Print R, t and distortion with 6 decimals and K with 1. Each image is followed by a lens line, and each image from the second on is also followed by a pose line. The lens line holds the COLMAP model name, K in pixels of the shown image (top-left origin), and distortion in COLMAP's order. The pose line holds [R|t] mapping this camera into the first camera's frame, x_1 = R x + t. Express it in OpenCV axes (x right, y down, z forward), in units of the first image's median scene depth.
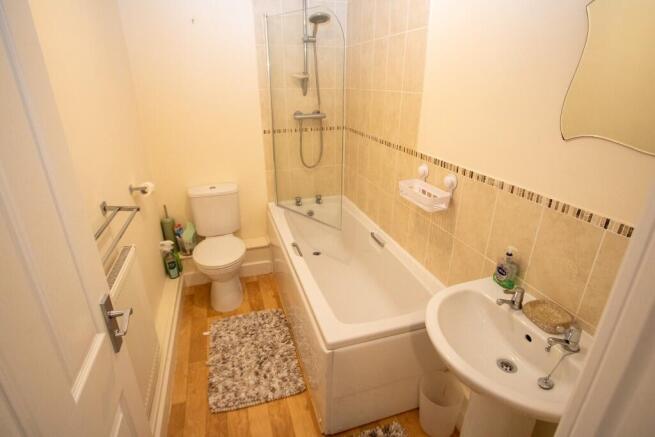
lens RADIAL K [[336.8, 0, 329.9], [0, 336.8, 217.9], [0, 0, 1]] dist [-0.006216, -0.000420]
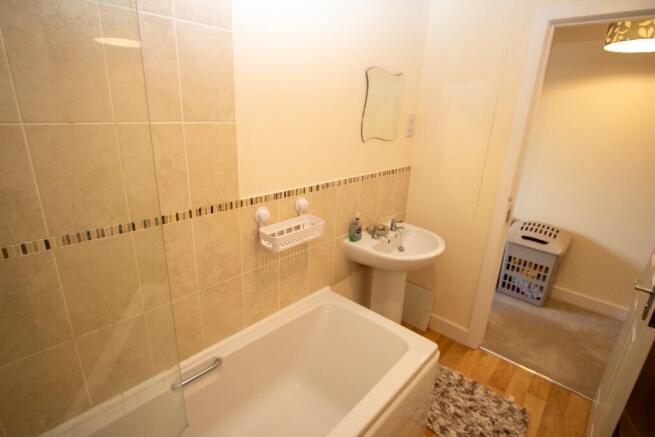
lens RADIAL K [[336.8, 0, 330.6], [0, 336.8, 219.9], [0, 0, 1]] dist [-0.006216, -0.000420]
pose [[-0.509686, -0.308816, 0.803027, -0.512108], [0.275175, 0.825821, 0.492237, -0.538199], [-0.815168, 0.471860, -0.335931, 1.269714]]
